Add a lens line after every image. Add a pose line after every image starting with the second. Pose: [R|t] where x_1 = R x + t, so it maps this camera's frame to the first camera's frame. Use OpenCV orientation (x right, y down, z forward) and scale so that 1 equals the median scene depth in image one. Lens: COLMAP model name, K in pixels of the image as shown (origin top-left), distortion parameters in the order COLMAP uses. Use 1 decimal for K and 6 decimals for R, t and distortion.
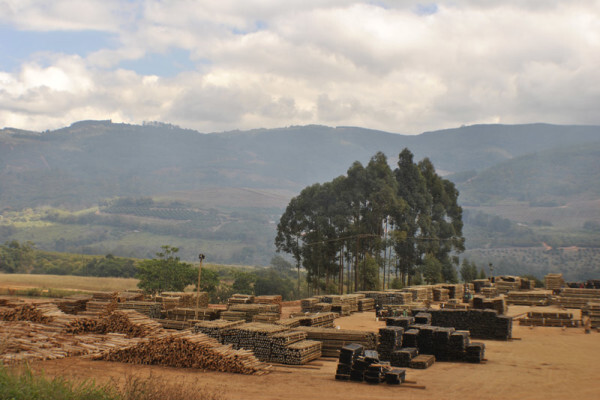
lens RADIAL K [[1143.5, 0, 300.0], [0, 1143.5, 198.7], [0, 0, 1]] dist [-0.240958, 0.000000]
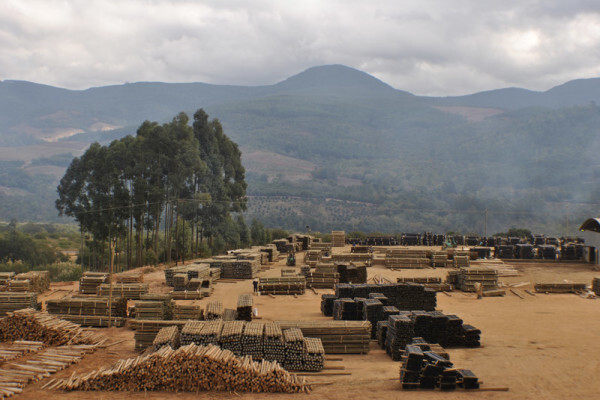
lens RADIAL K [[920.2, 0, 300.5], [0, 920.2, 199.9], [0, 0, 1]] dist [-0.164410, 0.000000]
pose [[0.869136, -0.022129, 0.494077, -0.299993], [-0.011373, 0.997840, 0.064699, -0.023587], [-0.494442, -0.061851, 0.867007, 0.350581]]
